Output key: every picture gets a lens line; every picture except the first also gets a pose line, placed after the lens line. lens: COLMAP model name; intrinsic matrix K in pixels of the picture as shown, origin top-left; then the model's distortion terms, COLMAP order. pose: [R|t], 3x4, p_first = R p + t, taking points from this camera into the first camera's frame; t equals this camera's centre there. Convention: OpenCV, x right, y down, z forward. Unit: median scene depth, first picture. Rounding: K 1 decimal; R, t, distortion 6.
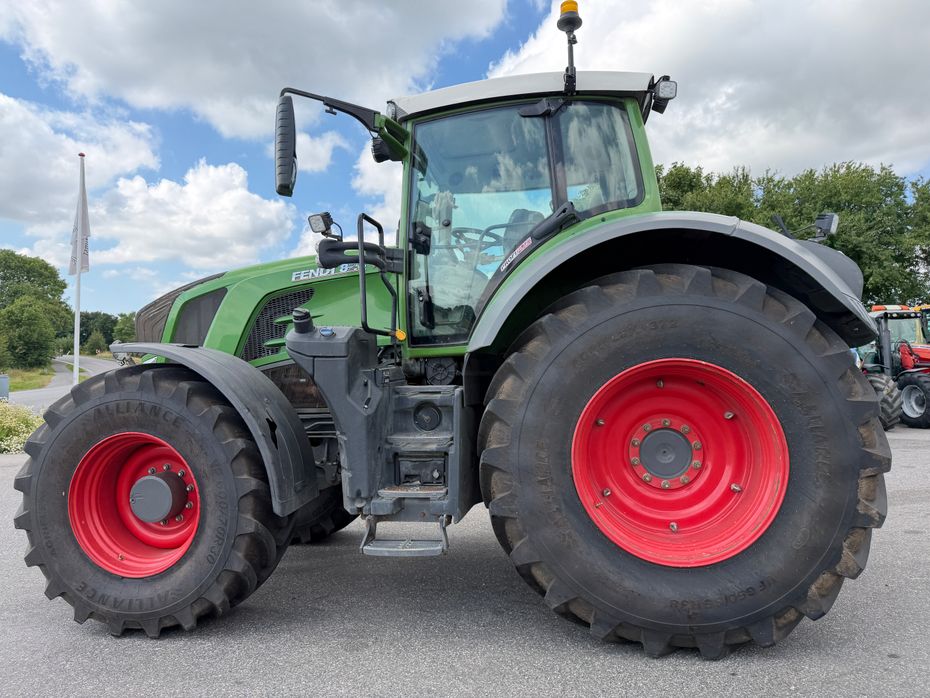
lens RADIAL K [[655.0, 0, 460.4], [0, 655.0, 351.3], [0, 0, 1]] dist [0.039652, -0.052625]
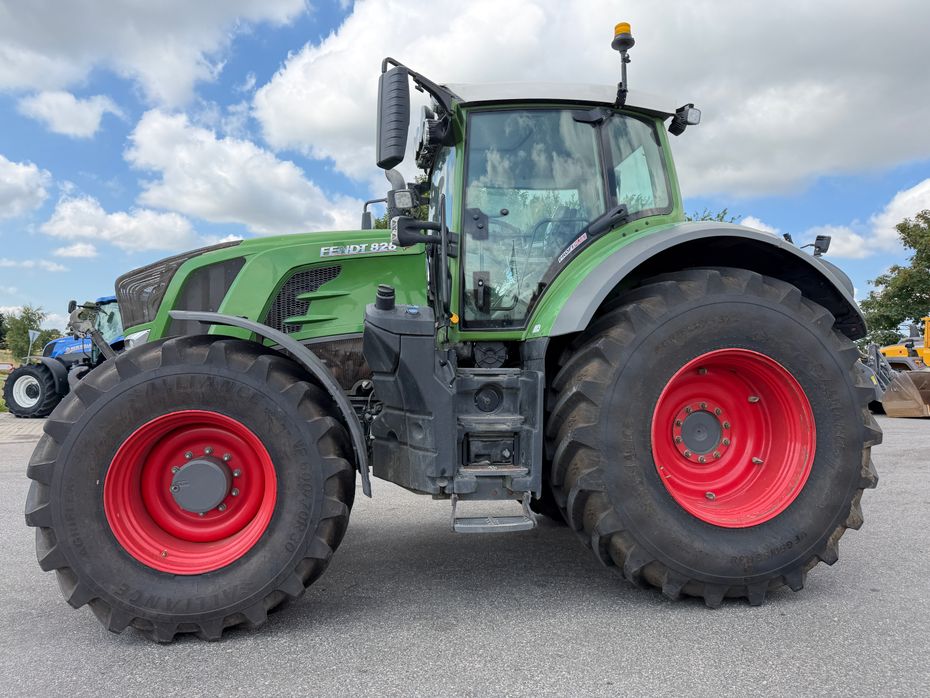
lens RADIAL K [[655.0, 0, 461.3], [0, 655.0, 343.9], [0, 0, 1]] dist [0.039652, -0.052625]
pose [[0.947646, 0.040353, 0.316763, -0.441225], [-0.036697, 0.999173, -0.017502, 0.035934], [-0.317208, 0.004962, 0.948343, 0.043677]]
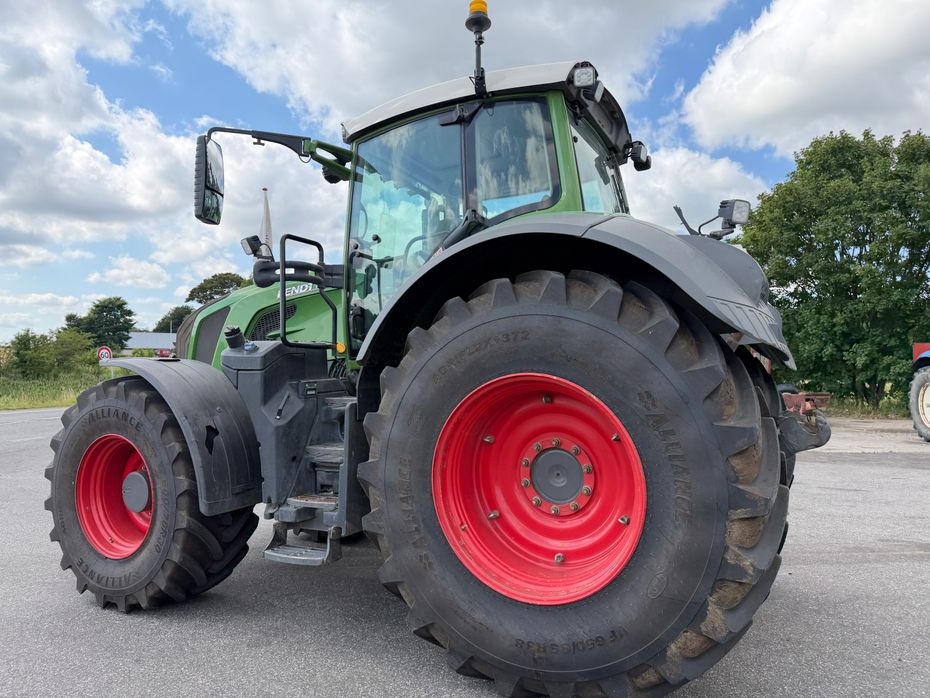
lens RADIAL K [[655.0, 0, 460.4], [0, 655.0, 342.6], [0, 0, 1]] dist [0.039652, -0.052625]
pose [[0.943806, -0.012915, -0.330248, 0.475550], [0.006688, 0.999778, -0.019984, -0.012424], [0.330433, 0.016652, 0.943683, 0.093090]]
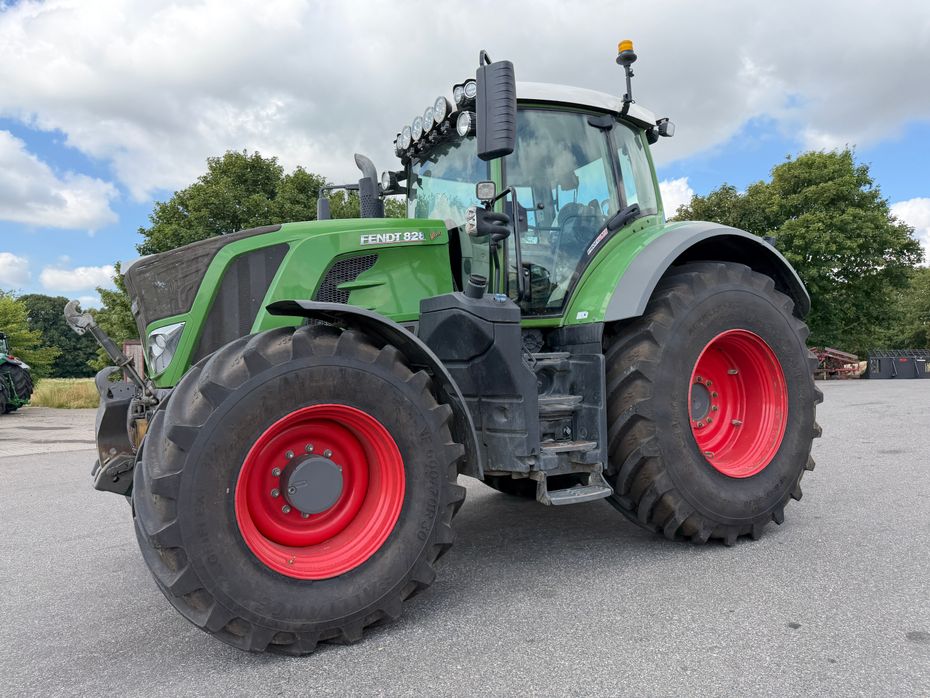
lens RADIAL K [[655.0, 0, 462.3], [0, 655.0, 349.9], [0, 0, 1]] dist [0.039652, -0.052625]
pose [[0.784620, 0.006577, 0.619941, -0.877520], [-0.003516, 0.999975, -0.006158, 0.057604], [-0.619966, 0.002652, 0.784624, 0.235790]]
